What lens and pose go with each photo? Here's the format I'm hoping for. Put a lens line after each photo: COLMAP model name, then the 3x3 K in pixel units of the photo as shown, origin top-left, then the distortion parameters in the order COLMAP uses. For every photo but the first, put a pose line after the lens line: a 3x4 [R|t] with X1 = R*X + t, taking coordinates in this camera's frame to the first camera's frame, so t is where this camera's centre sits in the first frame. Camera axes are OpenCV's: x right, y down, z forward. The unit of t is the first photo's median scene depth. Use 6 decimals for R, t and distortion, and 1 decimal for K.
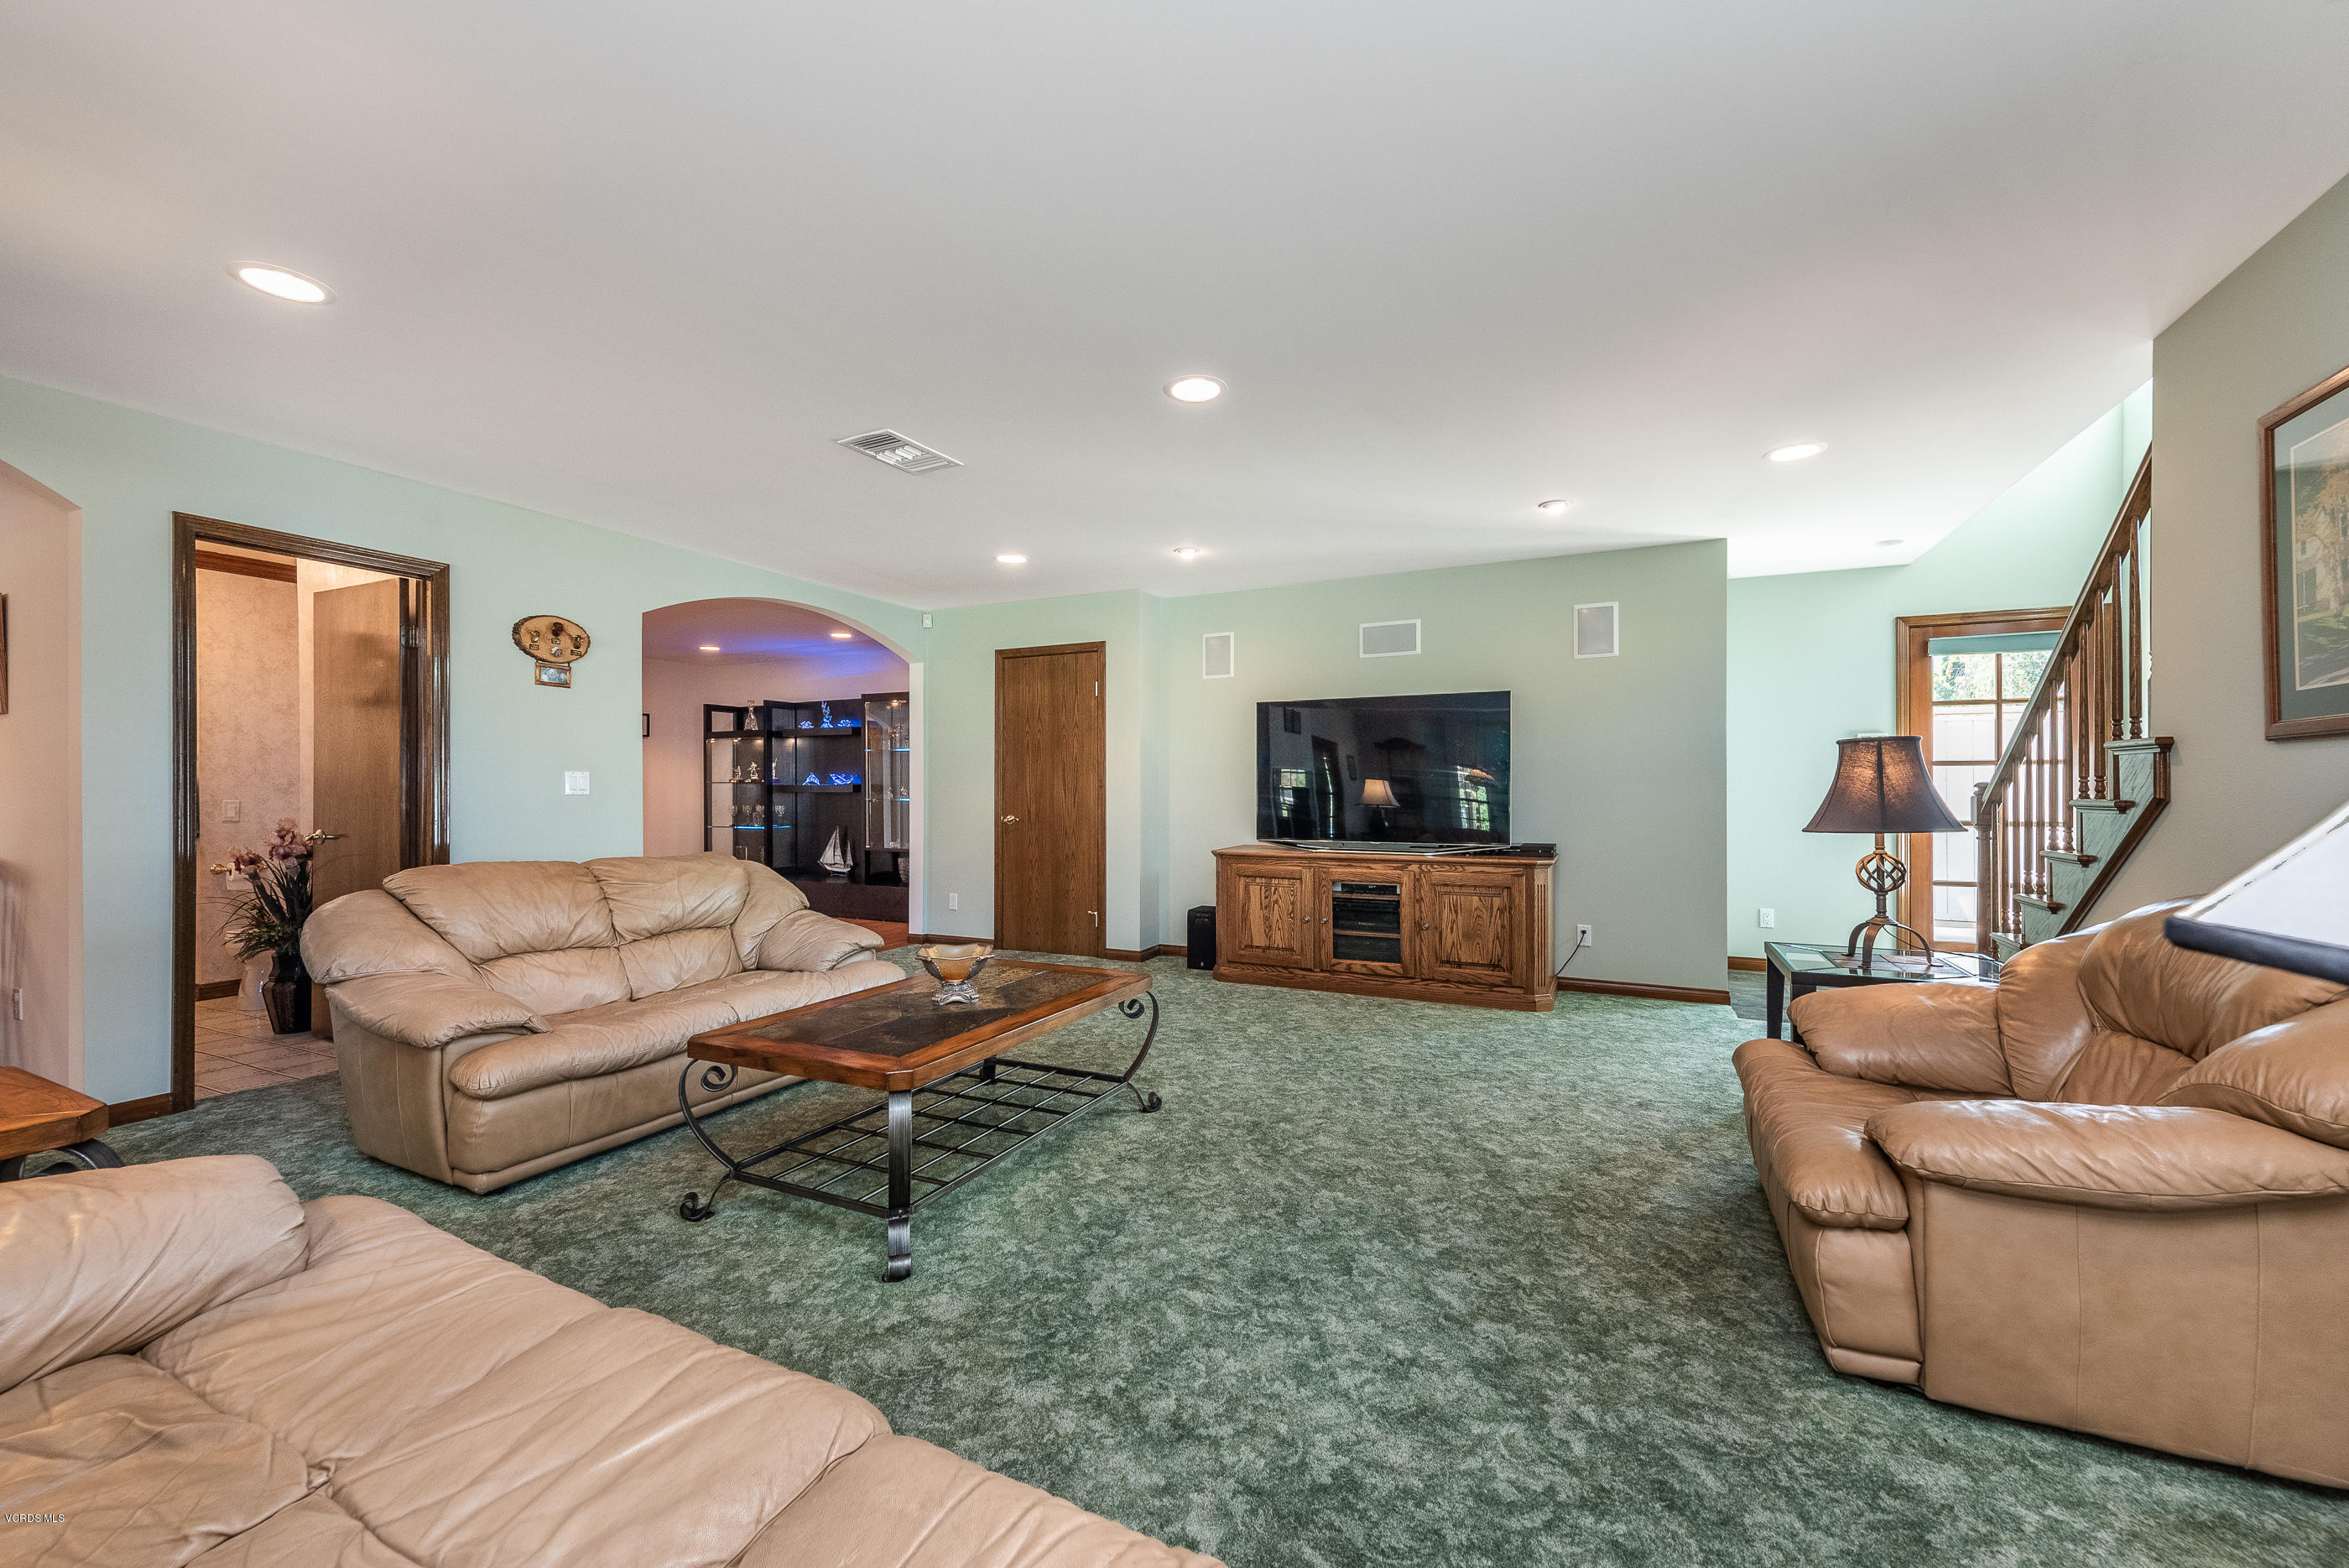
lens RADIAL K [[938.2, 0, 1165.1], [0, 938.2, 794.6], [0, 0, 1]] dist [0.013283, -0.001210]
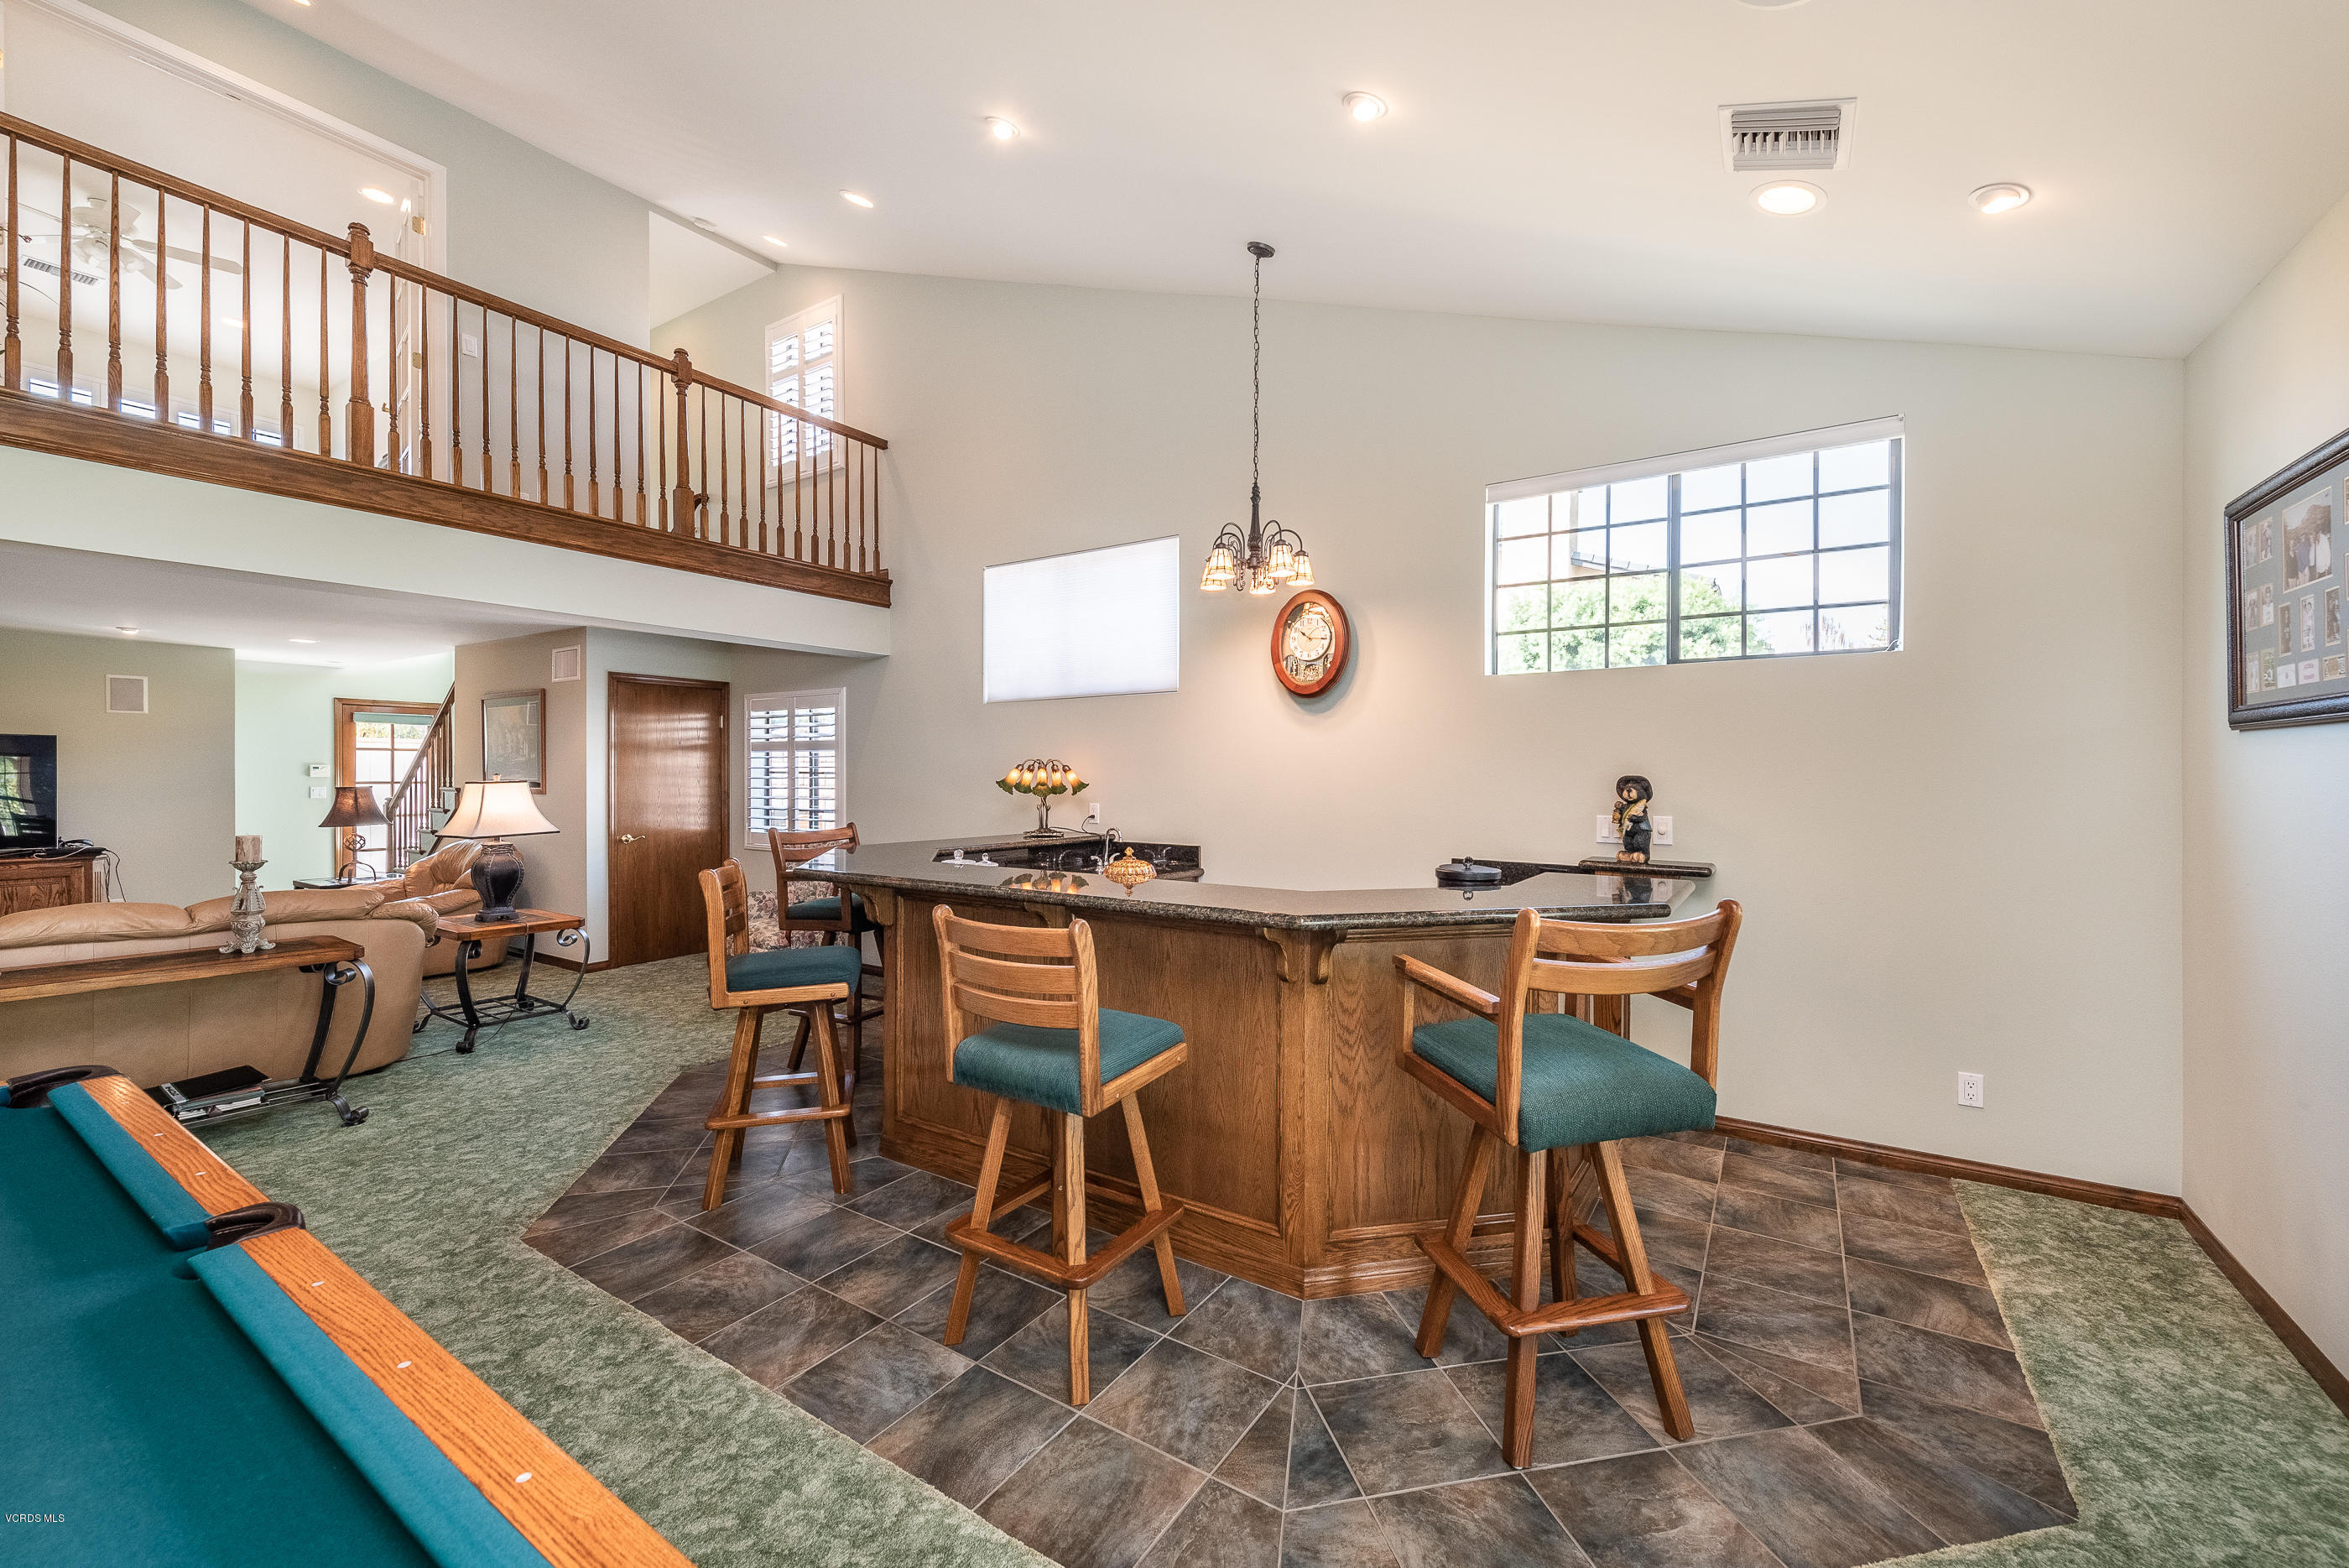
lens RADIAL K [[938.2, 0, 1175.4], [0, 938.2, 784.3], [0, 0, 1]] dist [0.013283, -0.001210]
pose [[0.142741, -0.009924, 0.989710, -0.826871], [-0.001051, 0.999948, 0.010178, -0.058209], [-0.989759, -0.002493, 0.142723, -0.876843]]
